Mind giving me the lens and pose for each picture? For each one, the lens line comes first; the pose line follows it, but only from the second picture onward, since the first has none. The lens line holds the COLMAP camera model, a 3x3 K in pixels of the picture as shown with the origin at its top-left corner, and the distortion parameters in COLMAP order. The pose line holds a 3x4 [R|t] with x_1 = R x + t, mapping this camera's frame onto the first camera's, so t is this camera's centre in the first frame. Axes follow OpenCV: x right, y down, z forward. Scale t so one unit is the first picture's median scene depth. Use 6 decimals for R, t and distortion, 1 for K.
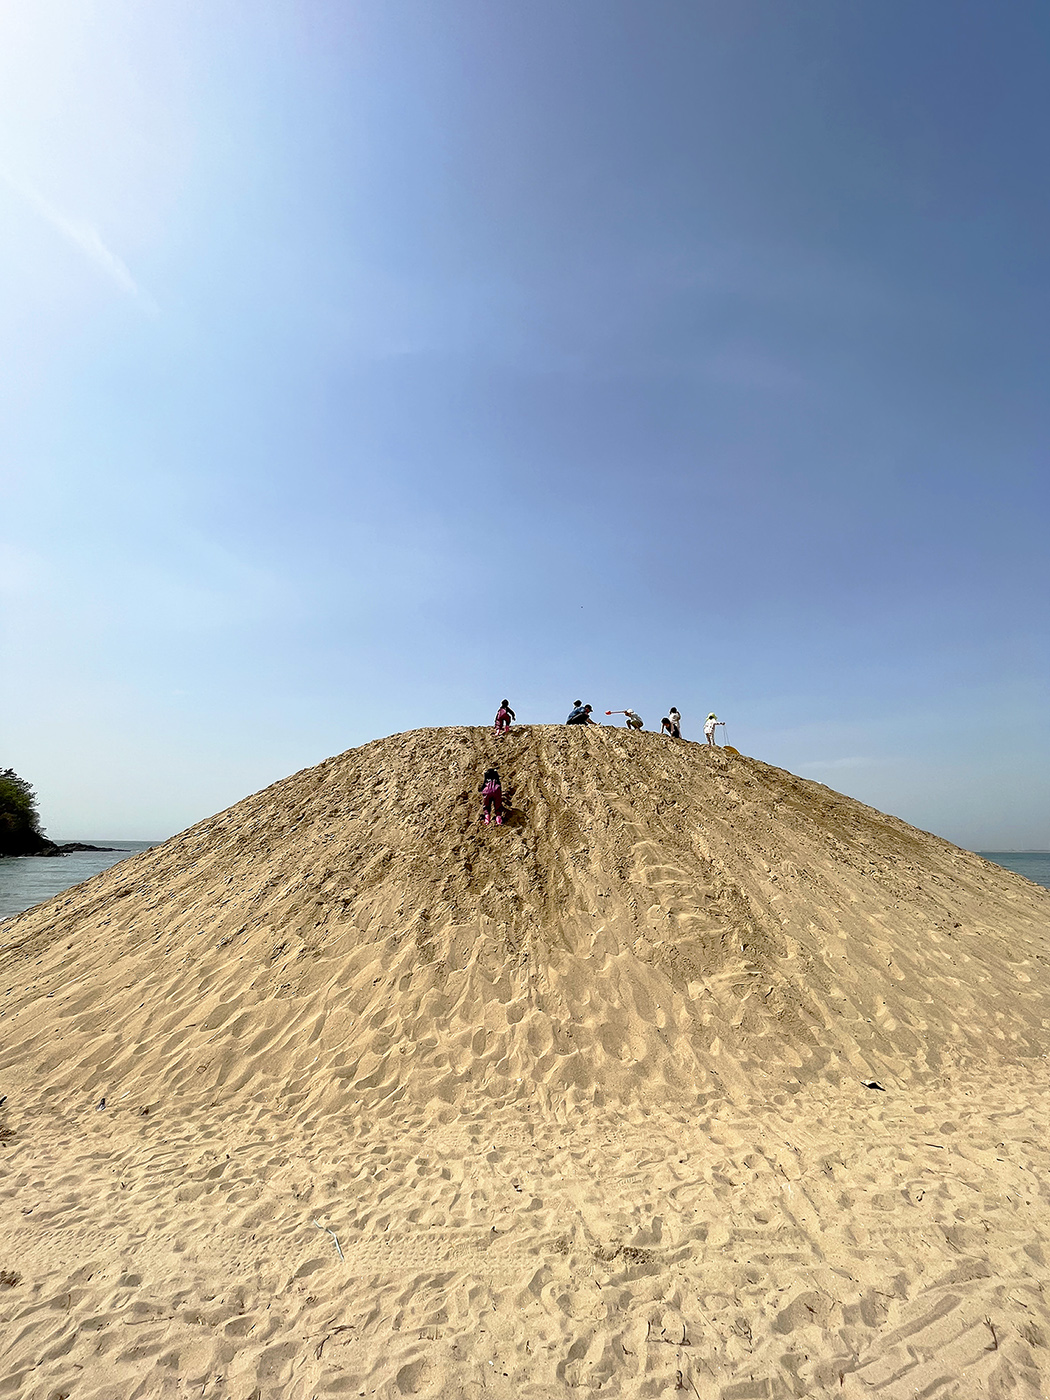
lens RADIAL K [[564.5, 0, 521.3], [0, 564.5, 696.7], [0, 0, 1]] dist [-0.013348, 0.001750]
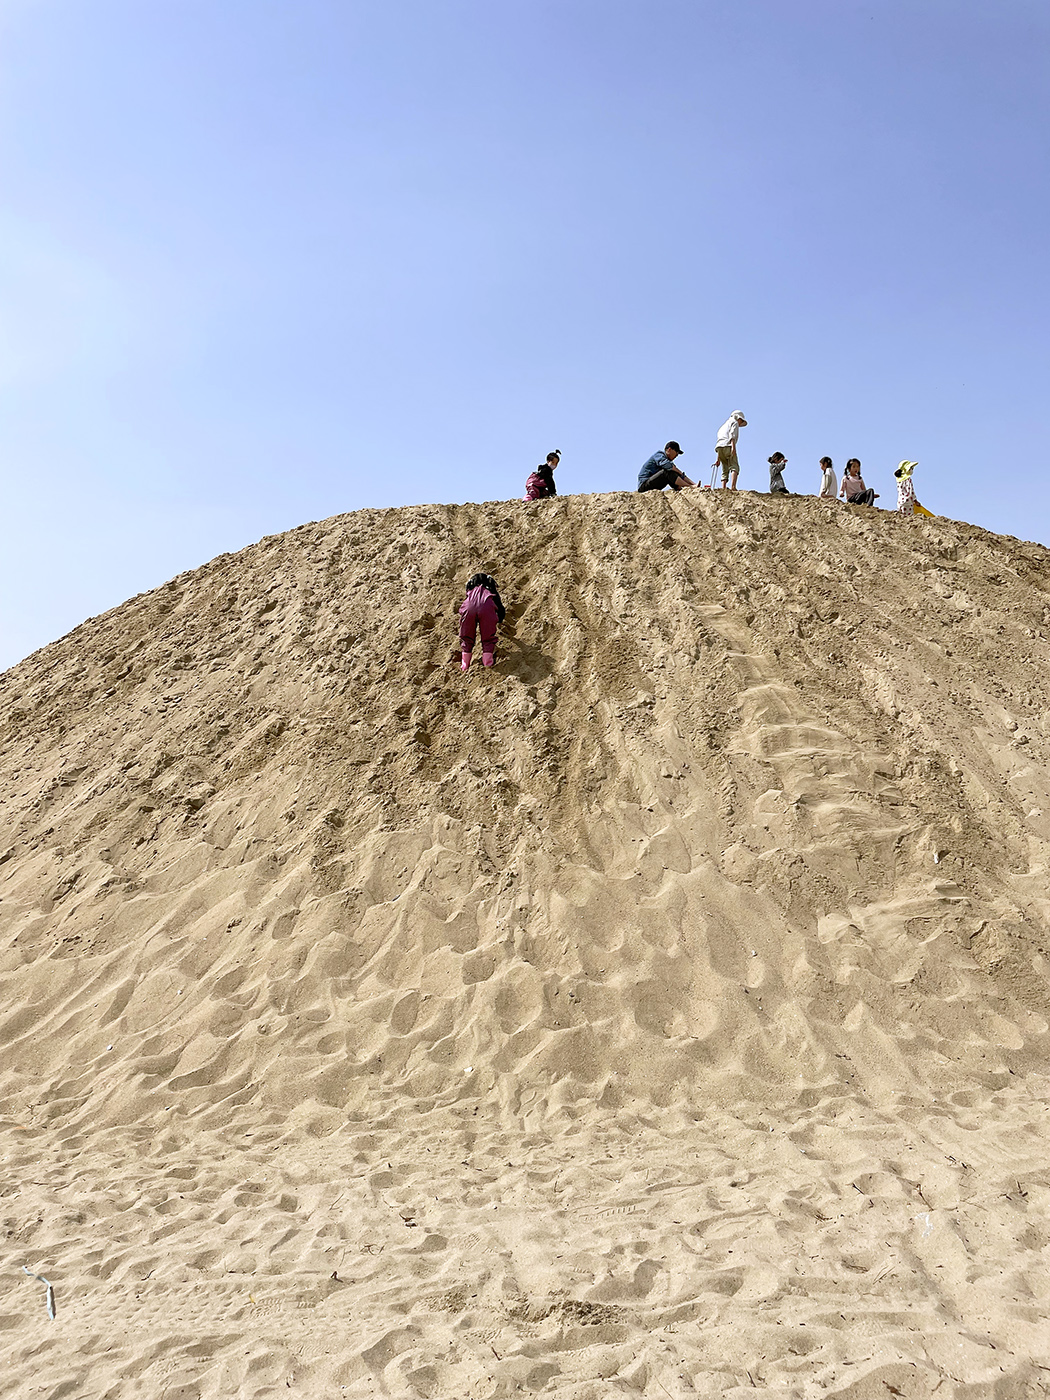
lens RADIAL K [[1048.6, 0, 536.2], [0, 1048.6, 687.6], [0, 0, 1]] dist [0.061862, -0.079883]
pose [[0.996229, -0.040194, -0.076890, 0.124105], [0.053037, 0.983480, 0.173071, 0.122273], [0.068663, -0.176497, 0.981903, 0.061673]]
